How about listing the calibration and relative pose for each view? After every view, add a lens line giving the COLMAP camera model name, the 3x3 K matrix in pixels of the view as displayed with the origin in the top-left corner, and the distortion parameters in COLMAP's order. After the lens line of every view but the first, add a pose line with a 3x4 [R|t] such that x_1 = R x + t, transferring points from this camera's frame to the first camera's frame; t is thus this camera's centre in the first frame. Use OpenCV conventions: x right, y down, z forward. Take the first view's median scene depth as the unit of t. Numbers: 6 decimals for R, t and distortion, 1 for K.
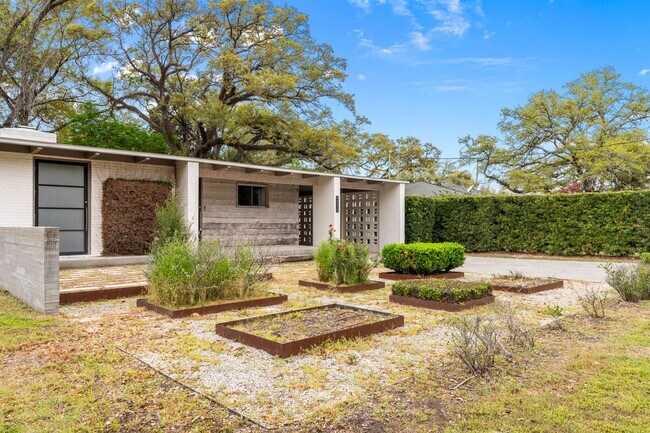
lens RADIAL K [[448.6, 0, 325.0], [0, 448.6, 216.5], [0, 0, 1]] dist [-0.007987, -0.000438]
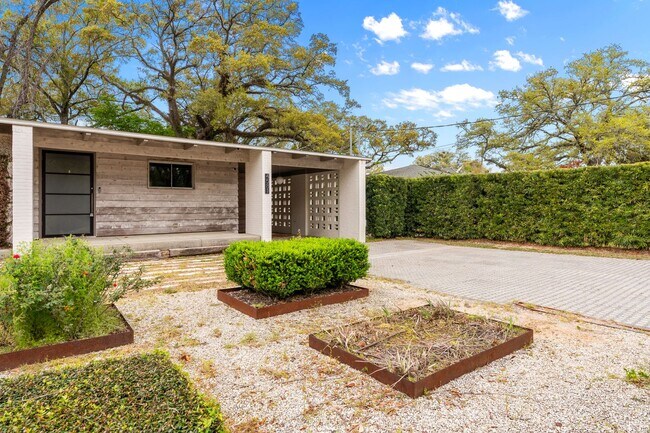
lens RADIAL K [[363.4, 0, 326.0], [0, 363.4, 200.8], [0, 0, 1]] dist [-0.004328, -0.000800]
pose [[0.994636, -0.005124, -0.103311, 0.171569], [0.005160, 0.999987, 0.000076, 0.003810], [0.103309, -0.000609, 0.994649, 0.289355]]
